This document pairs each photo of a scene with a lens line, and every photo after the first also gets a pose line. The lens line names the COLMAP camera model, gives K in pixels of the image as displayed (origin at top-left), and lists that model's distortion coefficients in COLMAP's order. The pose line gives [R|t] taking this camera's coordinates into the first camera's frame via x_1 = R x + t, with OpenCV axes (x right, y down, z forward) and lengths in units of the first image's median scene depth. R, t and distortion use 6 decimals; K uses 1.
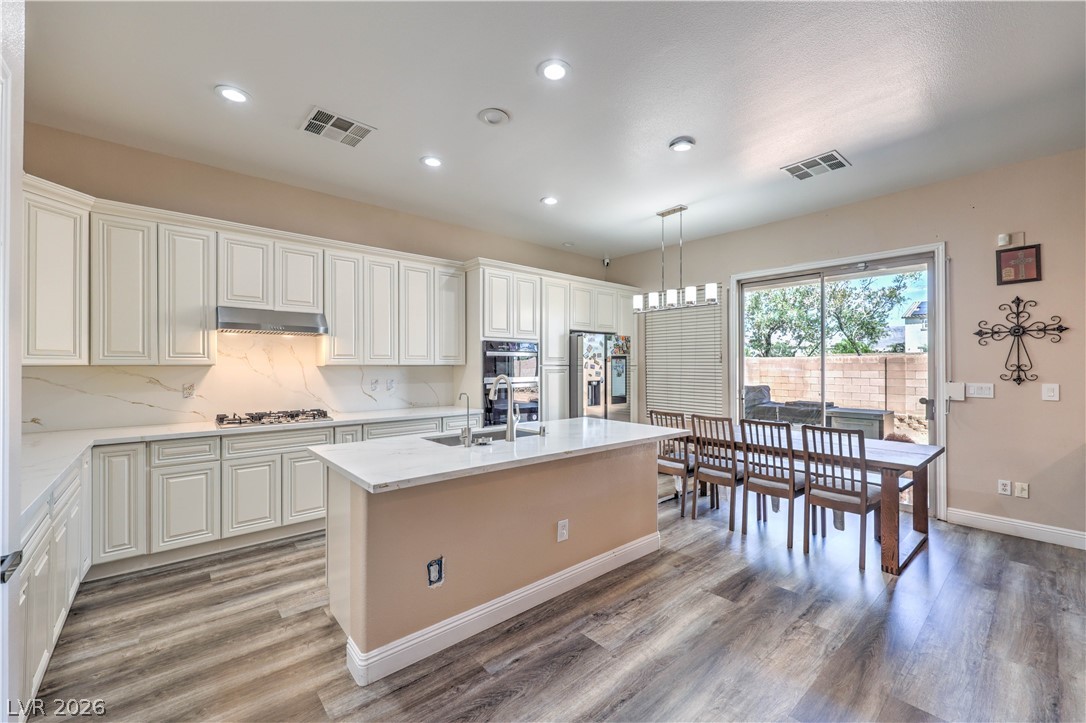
lens RADIAL K [[437.6, 0, 552.3], [0, 437.6, 362.8], [0, 0, 1]] dist [0.005709, 0.000484]
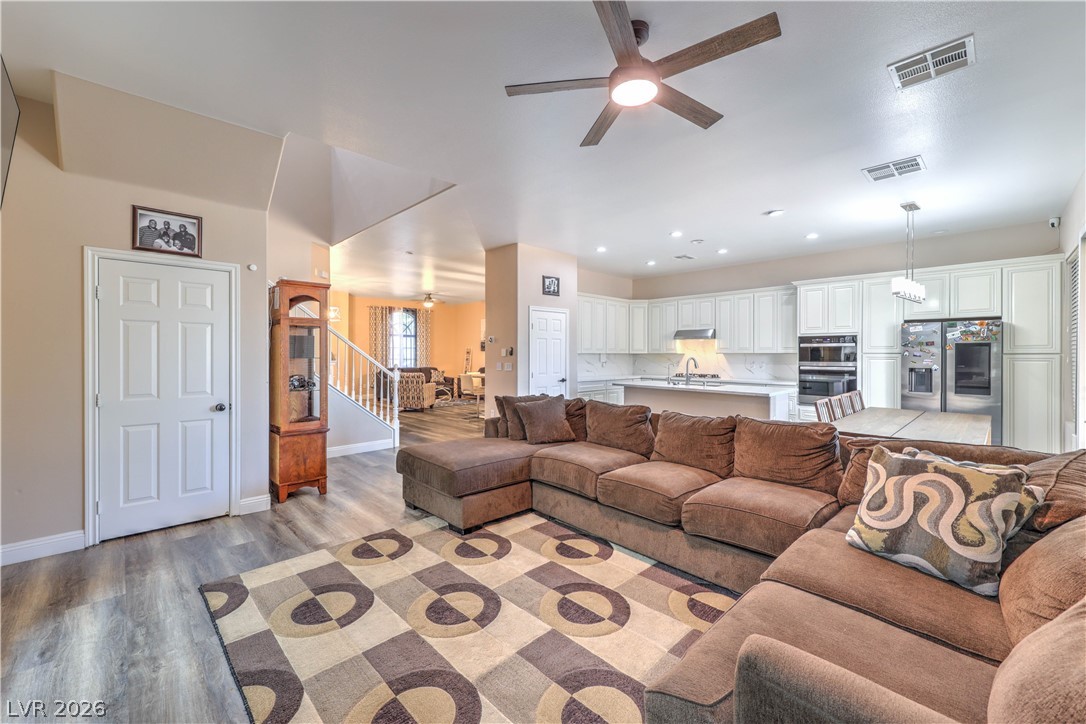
lens RADIAL K [[437.6, 0, 547.1], [0, 437.6, 358.4], [0, 0, 1]] dist [0.005709, 0.000484]
pose [[0.058716, 0.011999, -0.998203, 1.505857], [0.008114, 0.999889, 0.012497, -0.002976], [0.998242, -0.008833, 0.058612, 0.070433]]
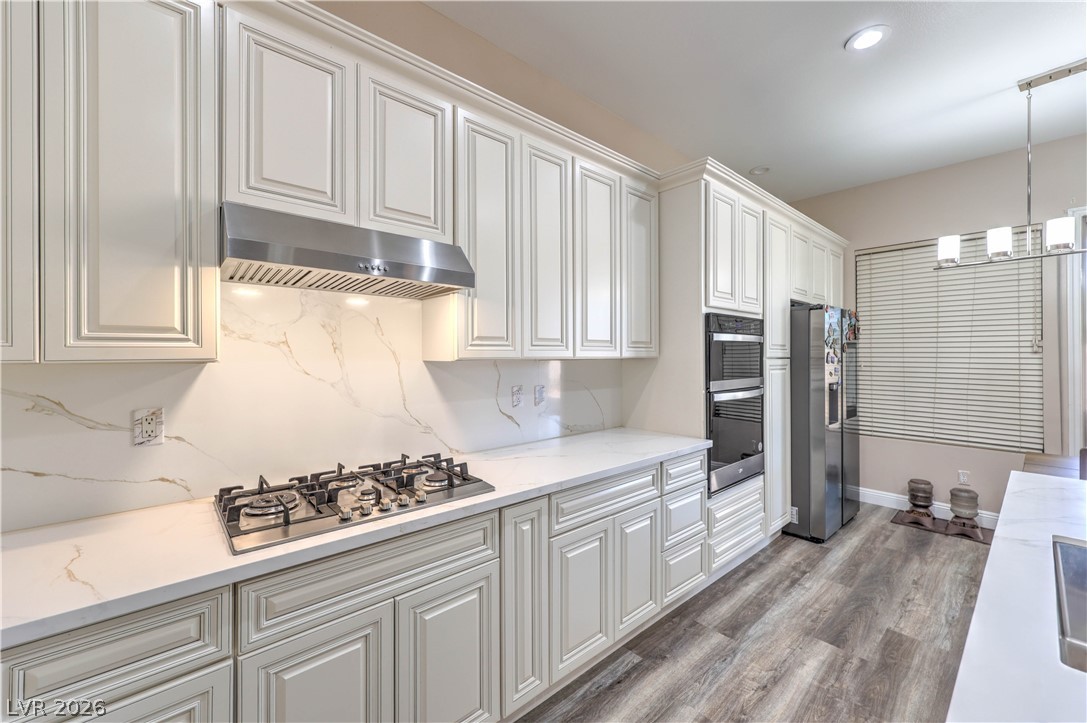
lens RADIAL K [[438.0, 0, 551.6], [0, 438.0, 354.7], [0, 0, 1]] dist [0.005709, 0.000484]
pose [[0.999994, 0.001475, 0.003283, -0.414806], [-0.001492, 0.999986, 0.005143, -0.002524], [-0.003275, -0.005148, 0.999981, 0.536532]]
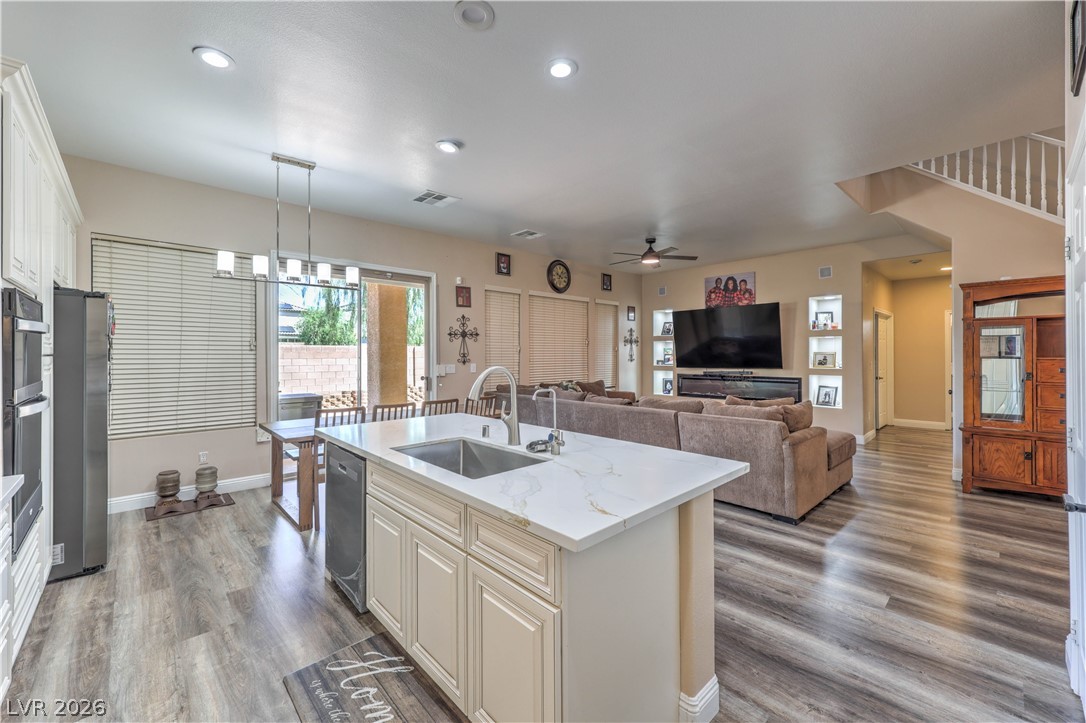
lens RADIAL K [[437.6, 0, 544.0], [0, 437.6, 351.1], [0, 0, 1]] dist [0.005709, 0.000484]
pose [[-0.022774, 0.005131, 0.999727, -0.632289], [-0.003713, 0.999979, -0.005217, 0.002622], [-0.999734, -0.003831, -0.022754, 0.659016]]
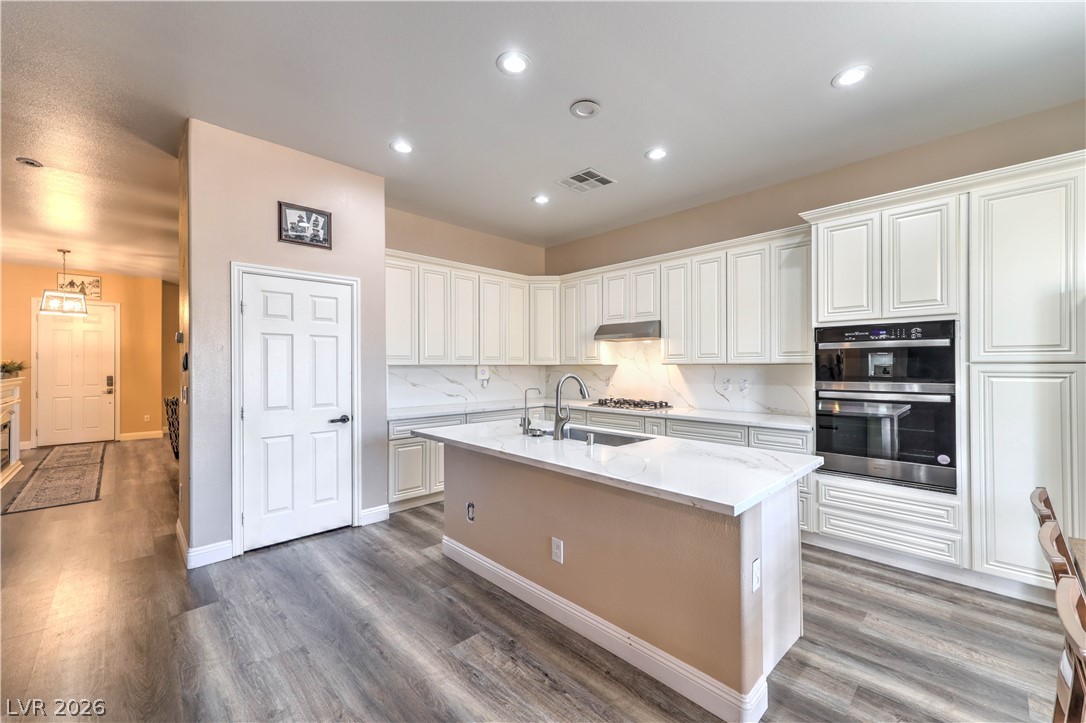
lens RADIAL K [[437.6, 0, 550.6], [0, 437.6, 366.8], [0, 0, 1]] dist [0.005709, 0.000484]
pose [[0.051411, 0.002423, -0.998675, 0.613371], [0.009992, 0.999946, 0.002941, 0.005744], [0.998628, -0.010130, 0.051384, 0.637413]]
